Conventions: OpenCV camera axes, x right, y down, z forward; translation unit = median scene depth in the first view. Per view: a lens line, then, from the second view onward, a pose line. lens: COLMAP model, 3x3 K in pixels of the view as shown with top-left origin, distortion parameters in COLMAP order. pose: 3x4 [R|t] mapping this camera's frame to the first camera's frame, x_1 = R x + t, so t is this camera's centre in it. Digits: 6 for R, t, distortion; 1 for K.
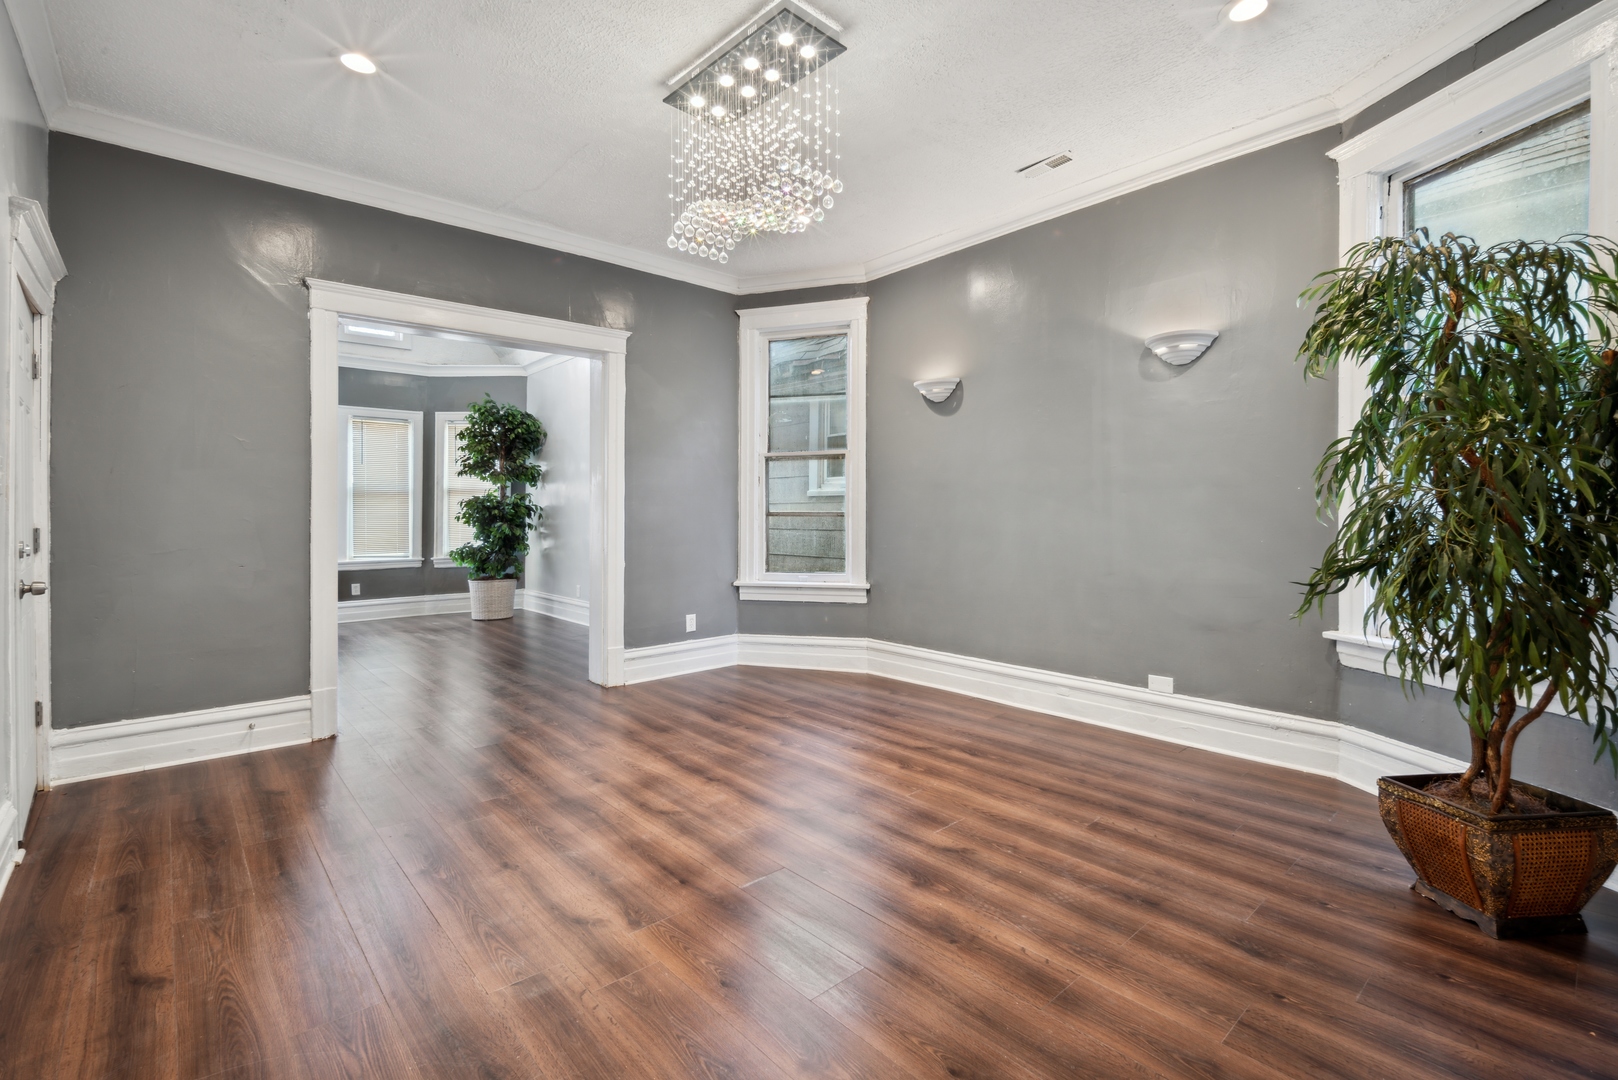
lens RADIAL K [[722.6, 0, 810.2], [0, 722.6, 525.9], [0, 0, 1]] dist [-0.002347, 0.000155]
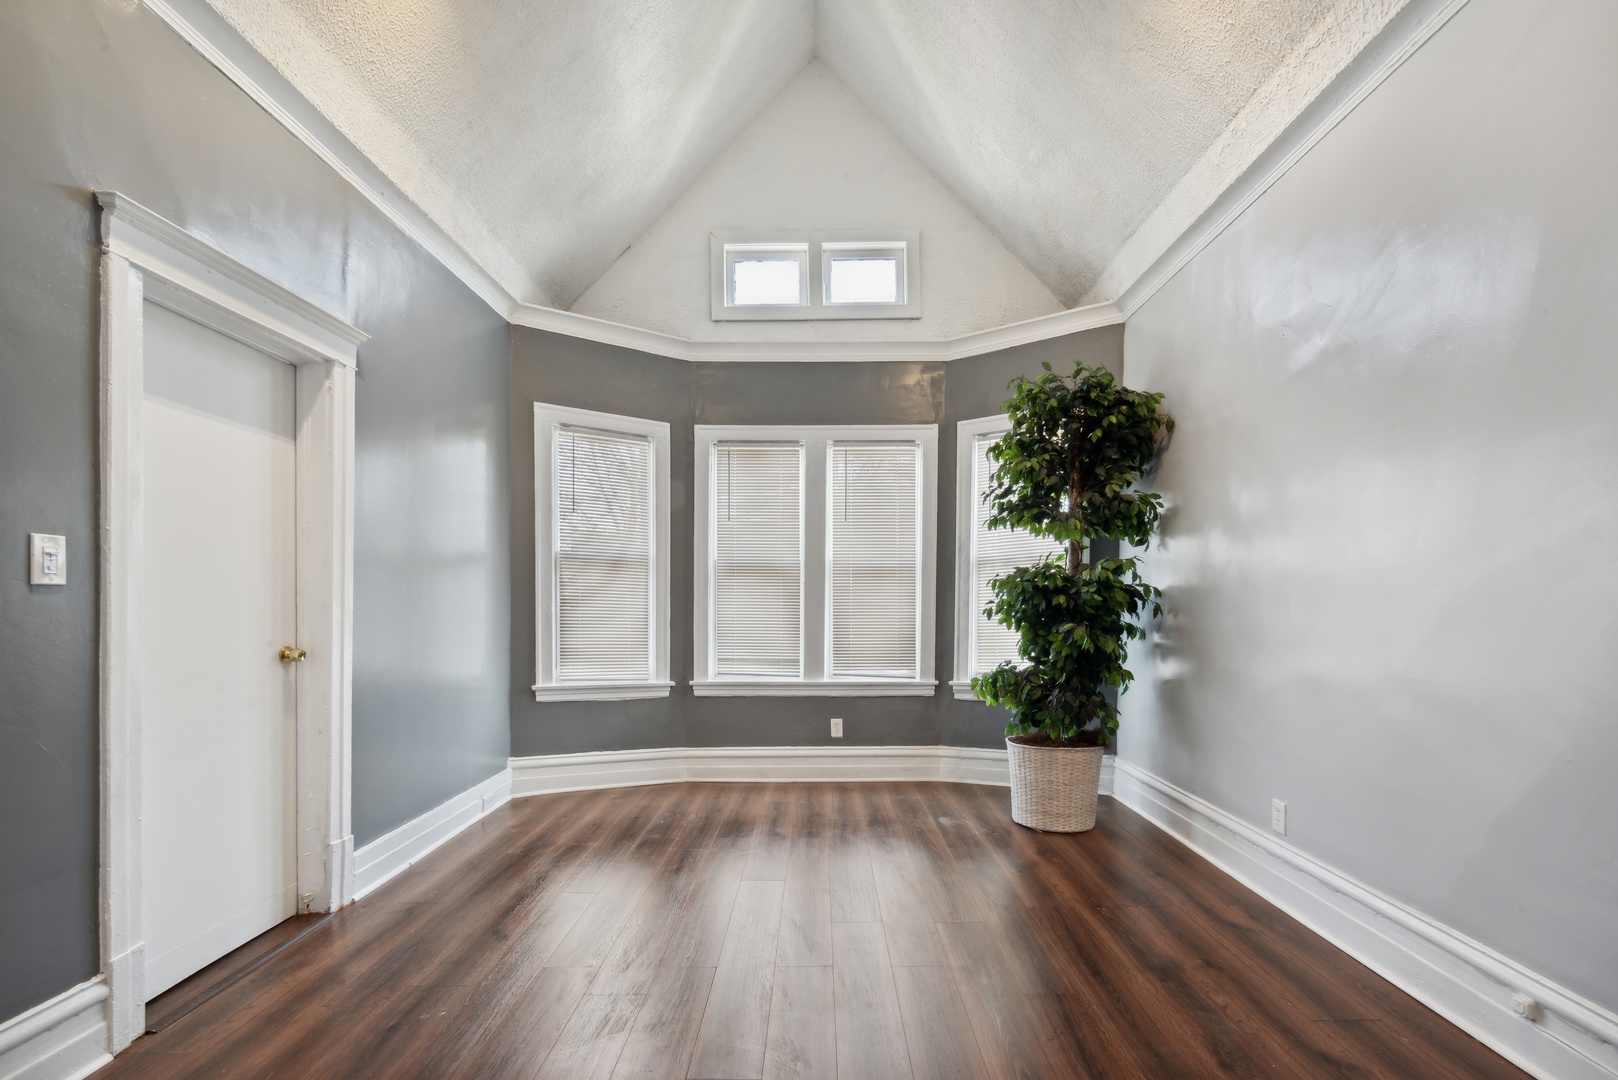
lens RADIAL K [[722.6, 0, 809.7], [0, 722.6, 606.5], [0, 0, 1]] dist [-0.002347, 0.000155]
pose [[0.734393, 0.001556, -0.678722, -0.230300], [-0.010718, 0.999899, -0.009304, -0.008595], [0.678639, 0.014107, 0.734336, 0.529951]]
